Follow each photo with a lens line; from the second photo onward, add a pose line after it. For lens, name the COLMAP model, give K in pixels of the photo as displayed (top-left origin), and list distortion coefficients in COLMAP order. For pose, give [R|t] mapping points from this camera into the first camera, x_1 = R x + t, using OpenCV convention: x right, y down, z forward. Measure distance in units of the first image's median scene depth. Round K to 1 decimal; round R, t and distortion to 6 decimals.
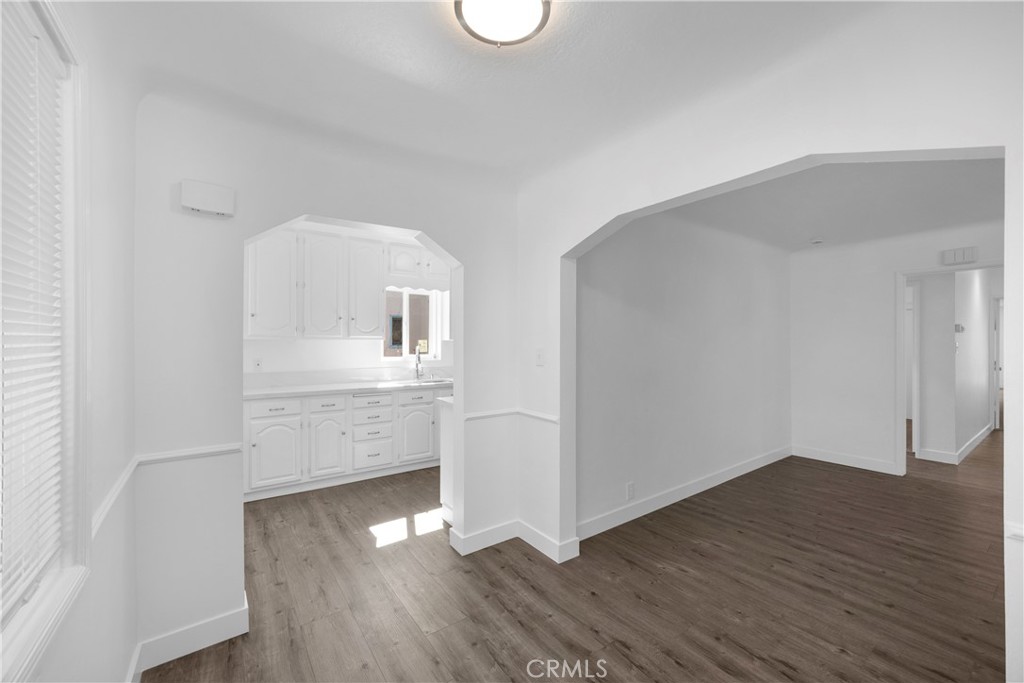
lens RADIAL K [[412.5, 0, 512.0], [0, 412.5, 341.5], [0, 0, 1]] dist [0.004393, 0.000488]
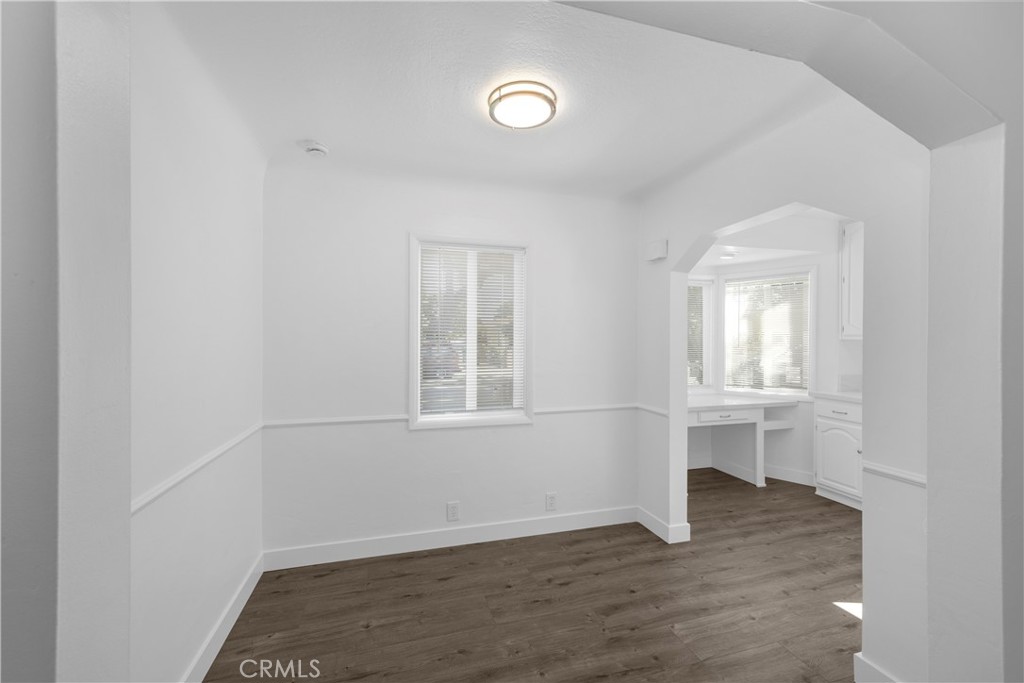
lens RADIAL K [[412.5, 0, 512.0], [0, 412.5, 341.5], [0, 0, 1]] dist [0.004393, 0.000488]
pose [[-0.346716, 0.001299, -0.937969, 0.731128], [-0.005499, 0.999979, 0.003418, -0.001091], [0.937954, 0.006343, -0.346701, 0.805797]]
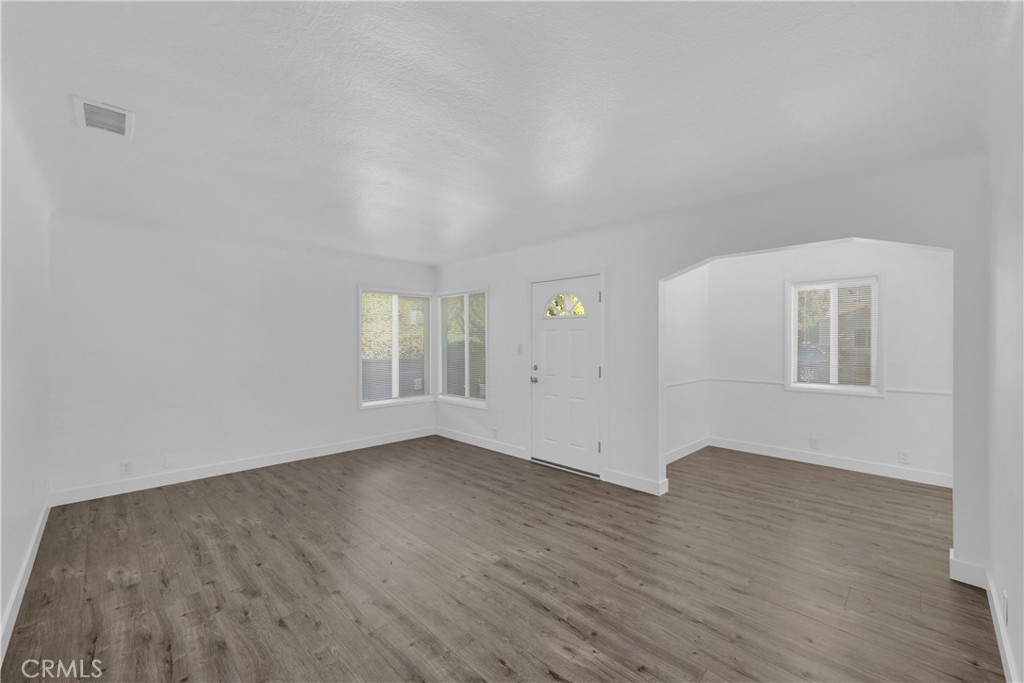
lens RADIAL K [[412.5, 0, 512.0], [0, 412.5, 341.5], [0, 0, 1]] dist [0.004393, 0.000488]
pose [[-0.989589, 0.002394, -0.143905, 1.367240], [0.001039, 0.999954, 0.009486, -0.008163], [0.143921, 0.009238, -0.989546, 1.949221]]
